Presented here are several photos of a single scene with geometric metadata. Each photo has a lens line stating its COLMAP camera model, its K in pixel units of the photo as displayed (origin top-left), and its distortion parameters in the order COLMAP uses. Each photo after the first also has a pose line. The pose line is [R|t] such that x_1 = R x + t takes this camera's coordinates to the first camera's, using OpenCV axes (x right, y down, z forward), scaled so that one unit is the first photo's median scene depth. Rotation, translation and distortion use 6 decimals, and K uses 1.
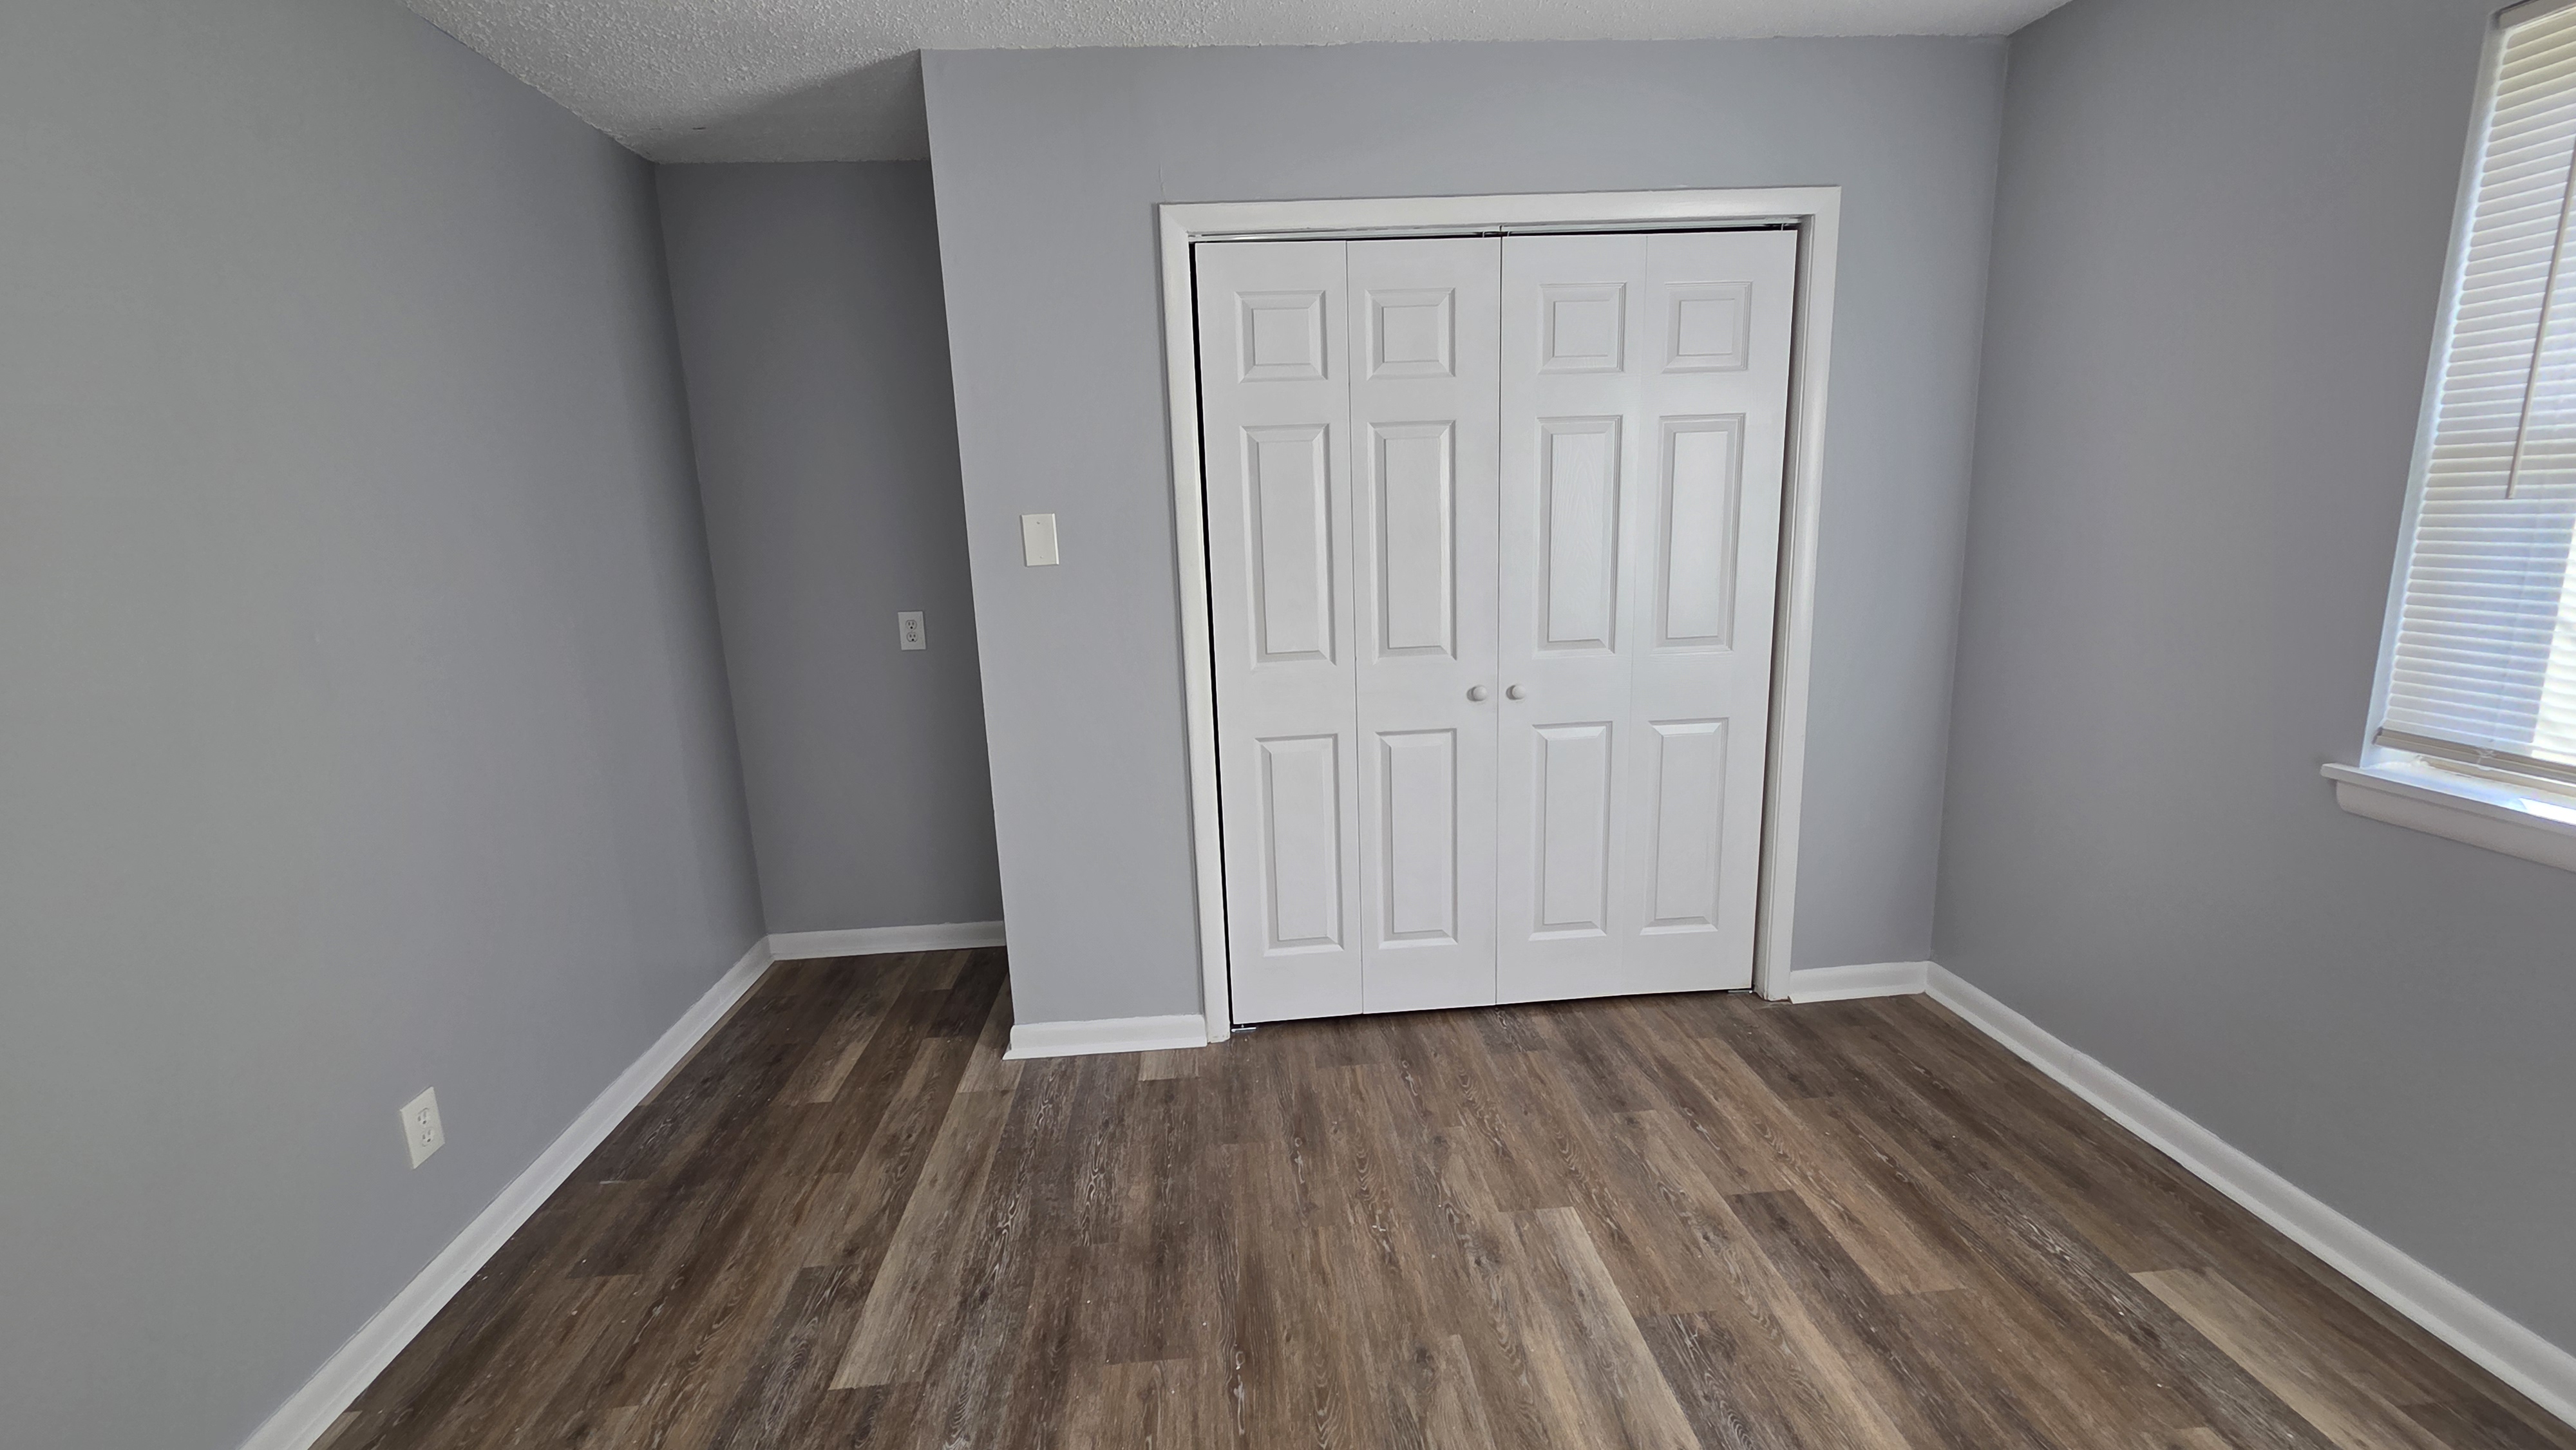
lens RADIAL K [[1051.3, 0, 1282.7], [0, 1051.3, 716.8], [0, 0, 1]] dist [0.001188, 0.000093]
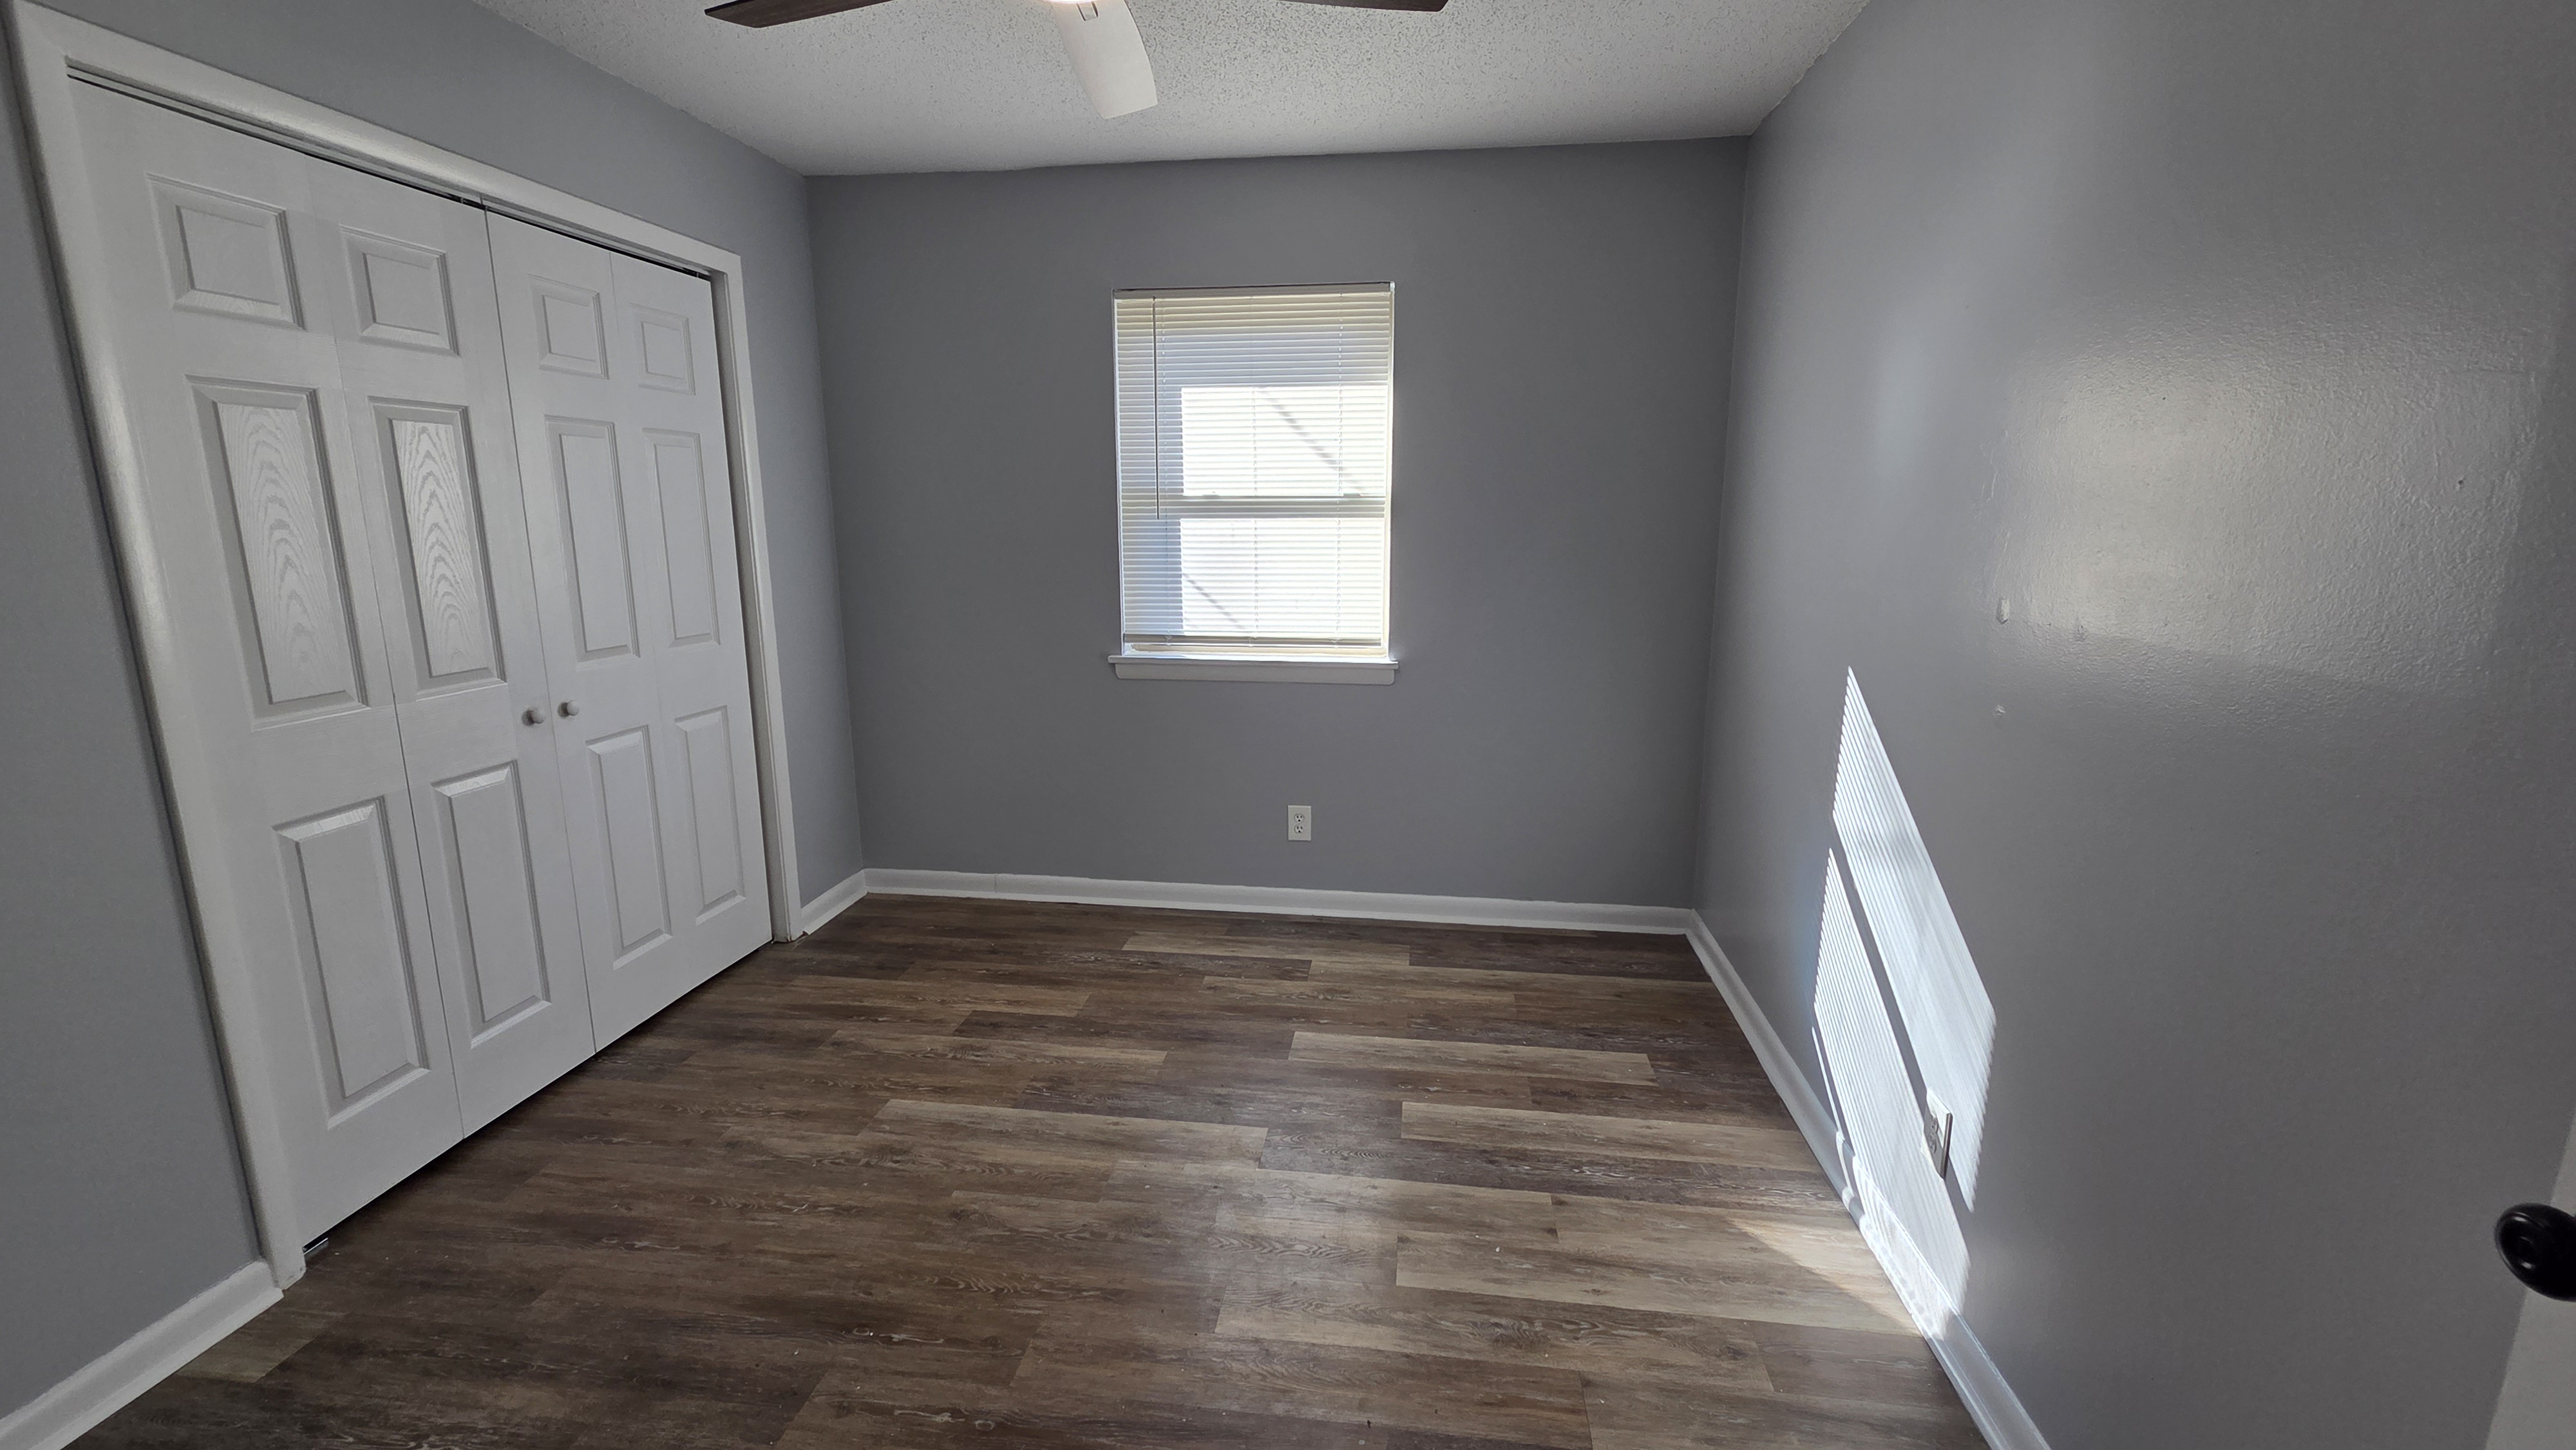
lens RADIAL K [[1051.3, 0, 1282.7], [0, 1051.3, 716.8], [0, 0, 1]] dist [0.001188, 0.000093]
pose [[0.206767, -0.153715, 0.966240, -0.634807], [0.183380, 0.976168, 0.116052, -0.009911], [-0.961051, 0.153193, 0.230028, 0.212773]]
